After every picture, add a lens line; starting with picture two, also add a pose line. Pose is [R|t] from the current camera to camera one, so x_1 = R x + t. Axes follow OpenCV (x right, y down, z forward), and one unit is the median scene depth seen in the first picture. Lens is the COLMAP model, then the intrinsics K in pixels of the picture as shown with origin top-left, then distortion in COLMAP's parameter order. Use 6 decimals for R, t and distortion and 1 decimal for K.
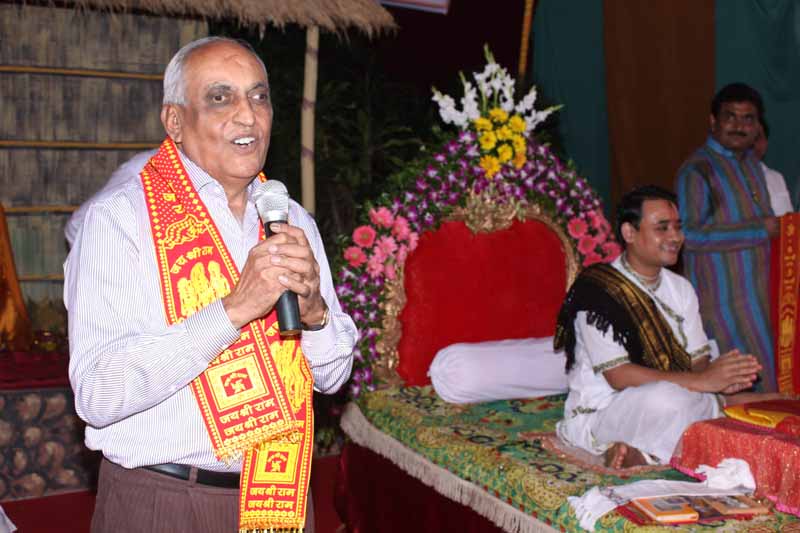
lens RADIAL K [[1063.9, 0, 400.0], [0, 1063.9, 266.5], [0, 0, 1]] dist [-0.038284, 0.013049]
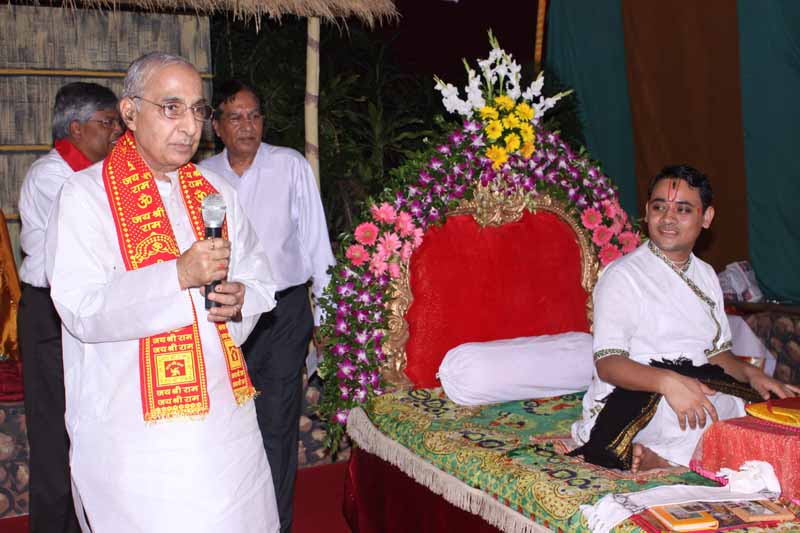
lens RADIAL K [[1071.4, 0, 400.0], [0, 1071.4, 266.5], [0, 0, 1]] dist [-0.030216, 0.011218]
pose [[0.999239, -0.027553, -0.027600, 0.021460], [0.027685, 0.999607, 0.004431, -0.002175], [0.027467, -0.005192, 0.999609, 0.034380]]
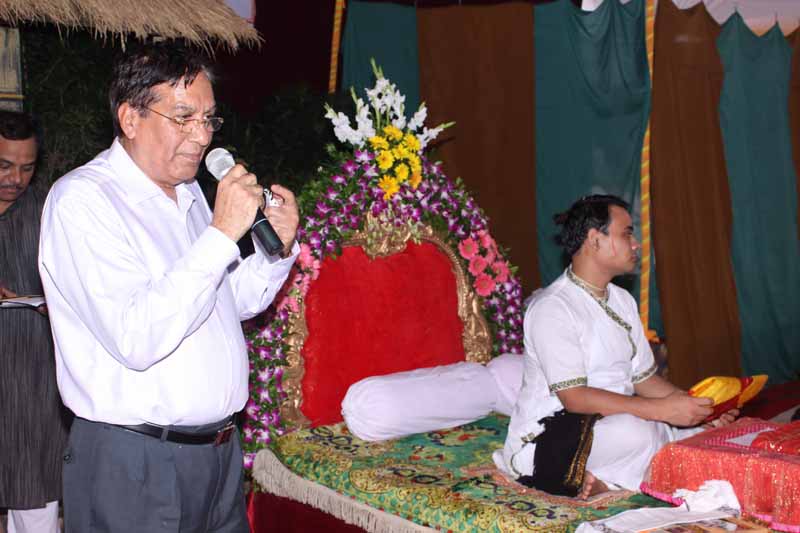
lens RADIAL K [[1063.9, 0, 400.0], [0, 1063.9, 266.5], [0, 0, 1]] dist [-0.038284, 0.013049]
pose [[0.969331, -0.039459, 0.242570, -0.138083], [0.043567, 0.998983, -0.011594, -0.012150], [-0.241866, 0.021806, 0.970065, 0.080030]]
